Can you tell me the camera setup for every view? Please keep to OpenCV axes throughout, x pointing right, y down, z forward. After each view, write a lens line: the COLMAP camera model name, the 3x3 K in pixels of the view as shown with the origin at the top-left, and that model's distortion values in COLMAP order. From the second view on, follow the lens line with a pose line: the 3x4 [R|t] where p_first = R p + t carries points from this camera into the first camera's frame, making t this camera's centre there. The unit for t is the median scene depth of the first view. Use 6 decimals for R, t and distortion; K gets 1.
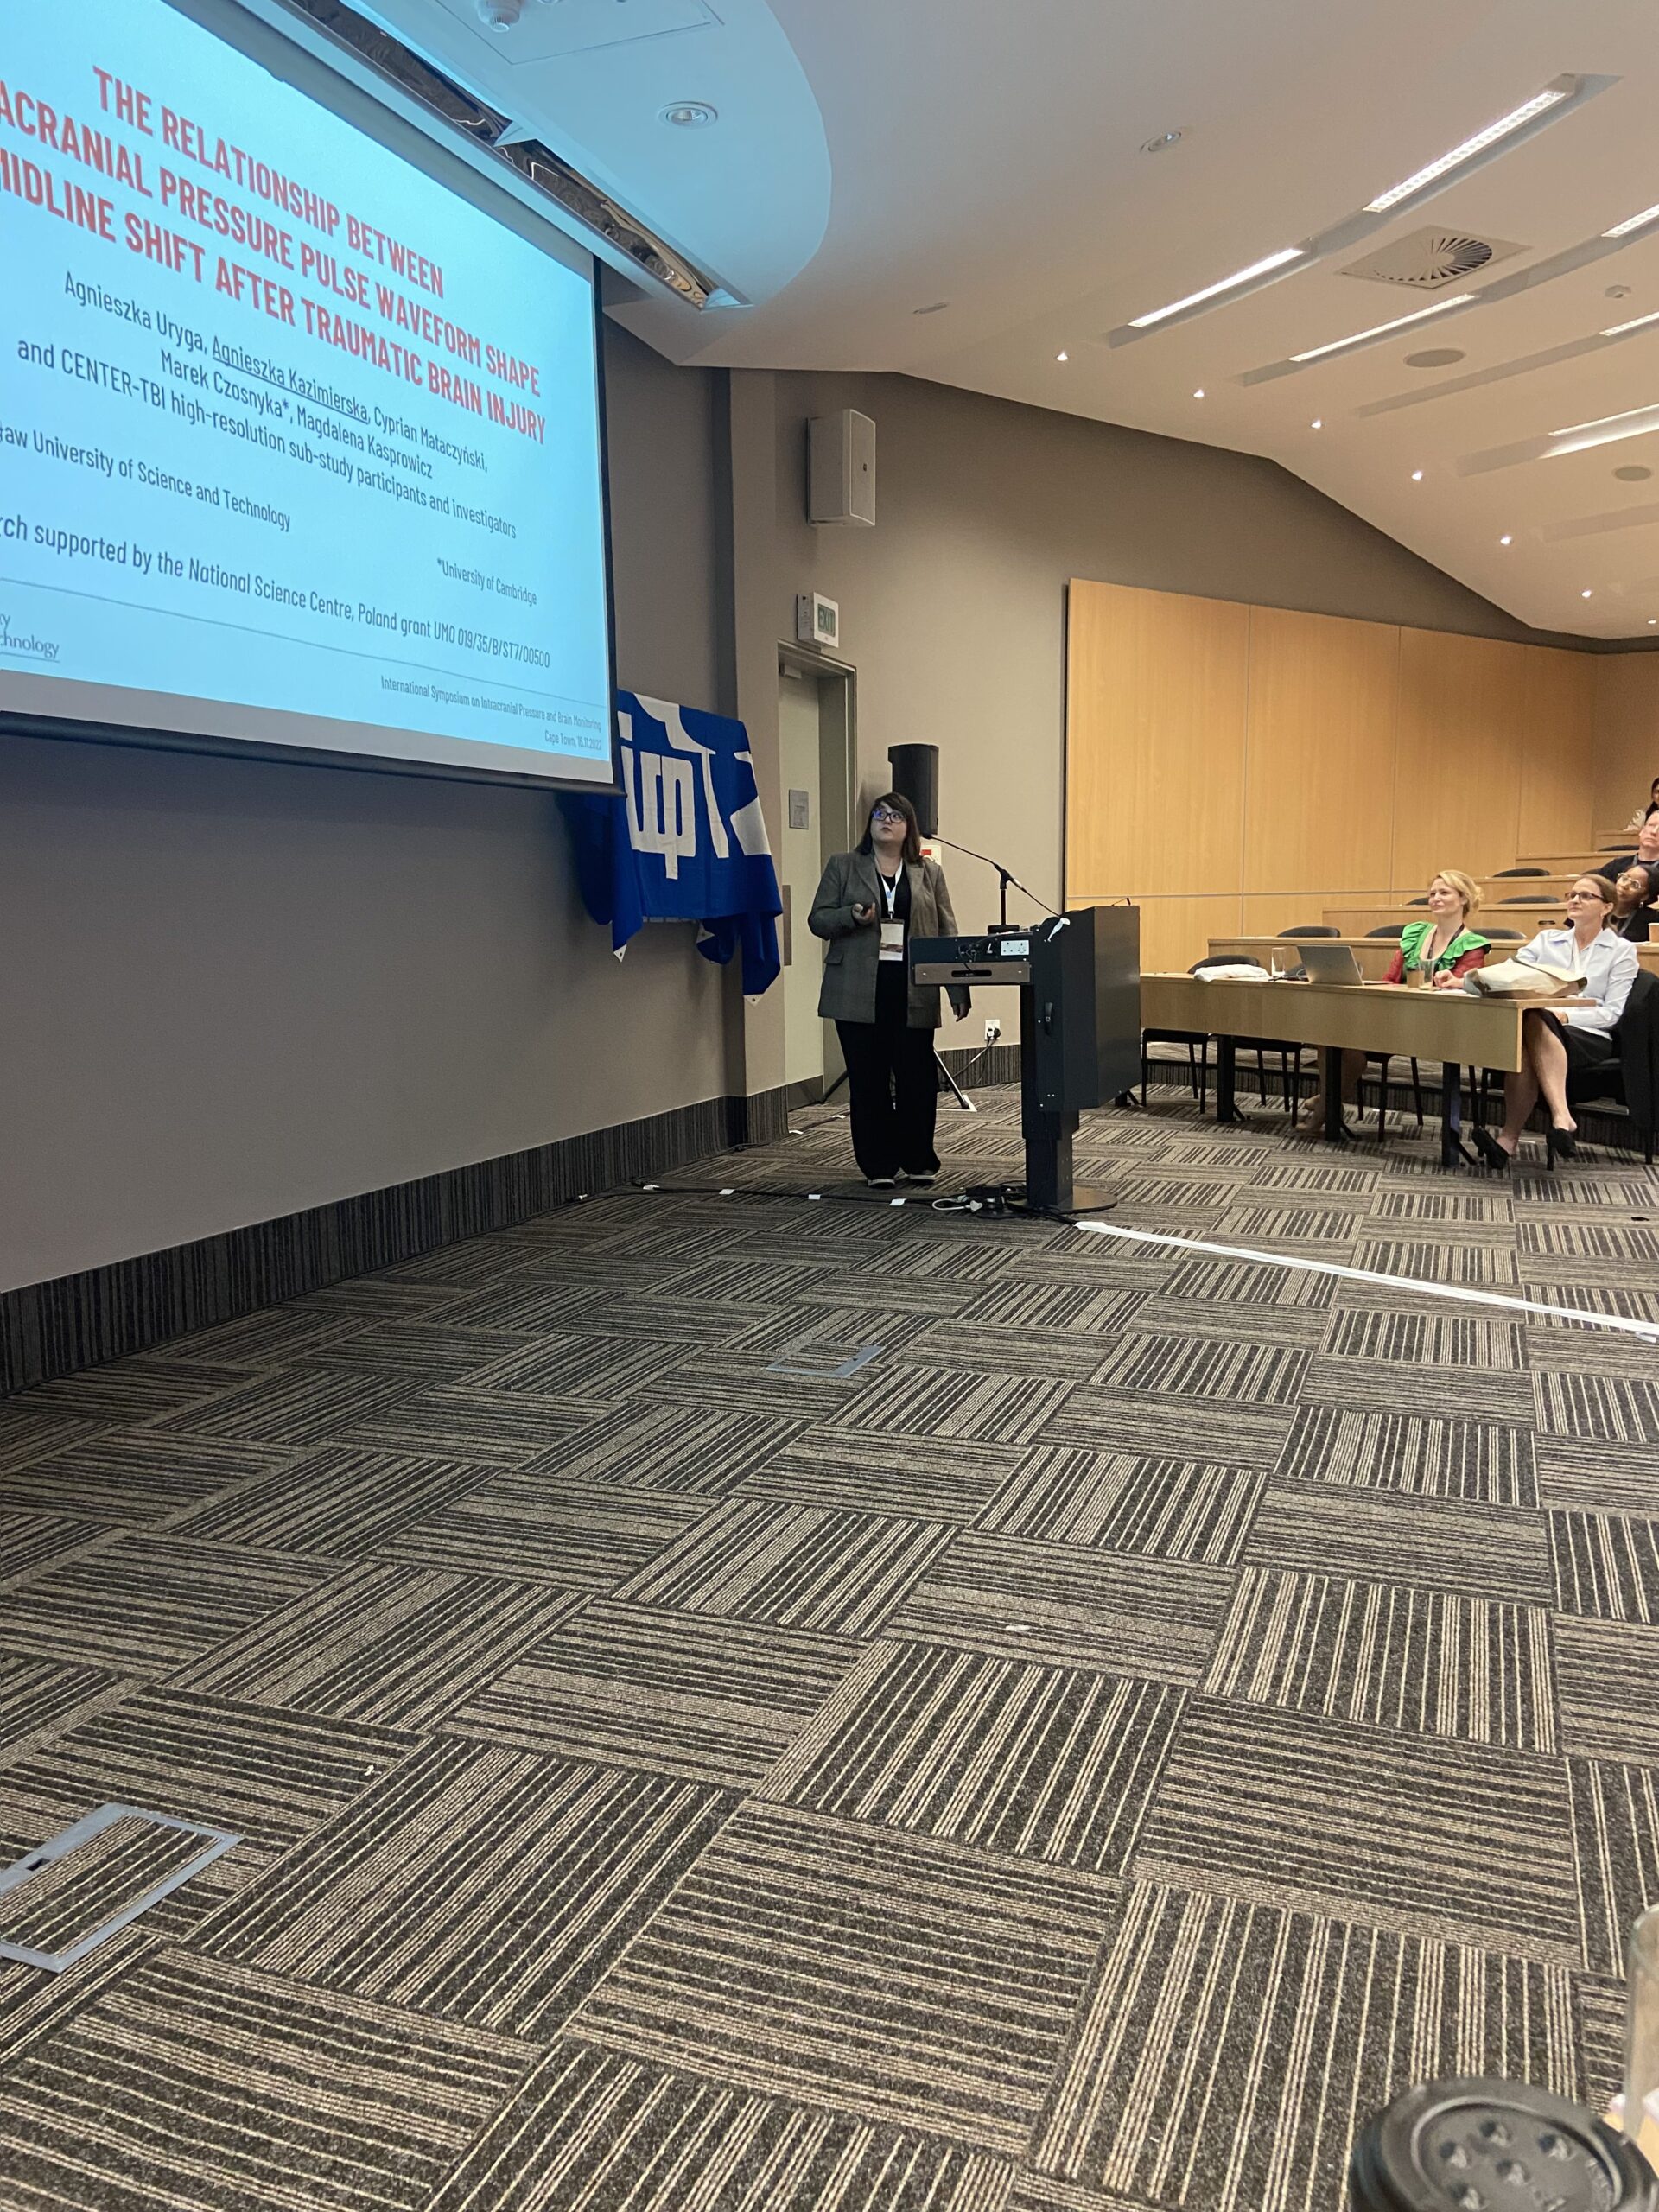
lens RADIAL K [[1666.7, 0, 827.6], [0, 1666.7, 1090.2], [0, 0, 1]] dist [0.080440, -0.048544]
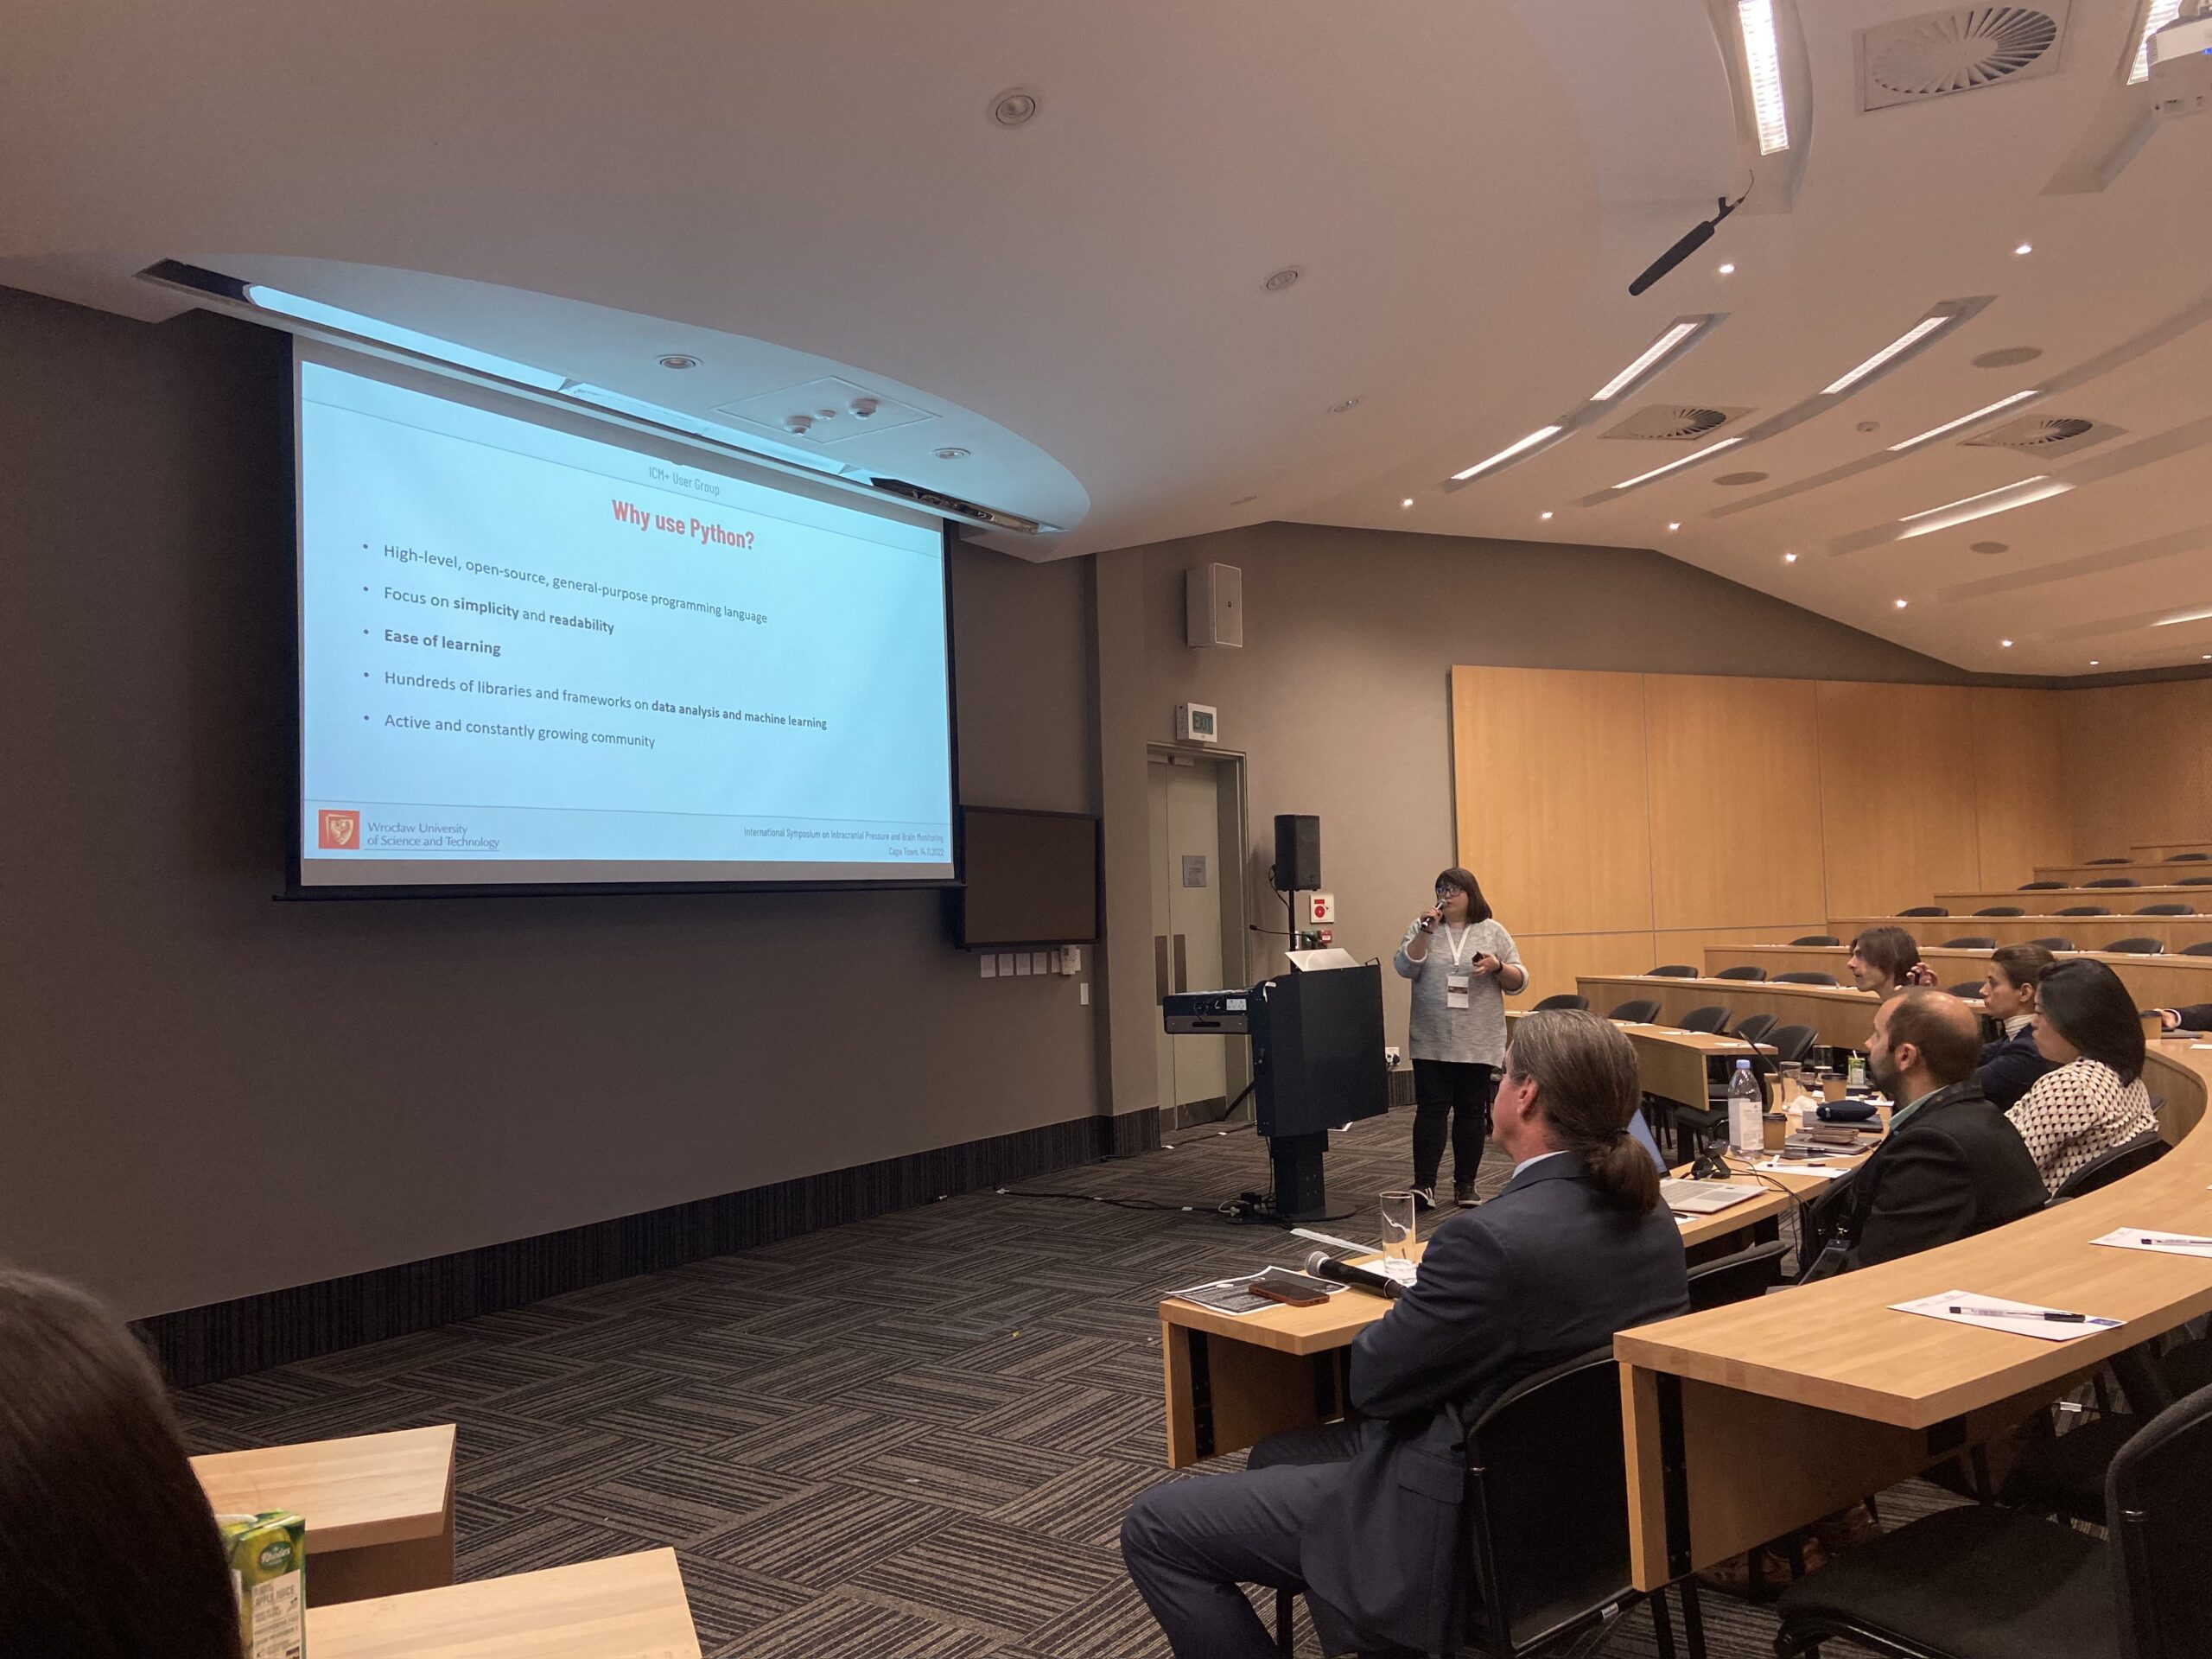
lens RADIAL K [[1666.7, 0, 1105.3], [0, 1666.7, 828.8], [0, 0, 1]] dist [0.080440, -0.048544]
pose [[0.973524, -0.025427, -0.227164, 0.536042], [-0.010508, 0.987765, -0.155598, -0.032820], [0.228341, 0.153866, 0.961346, -0.465788]]
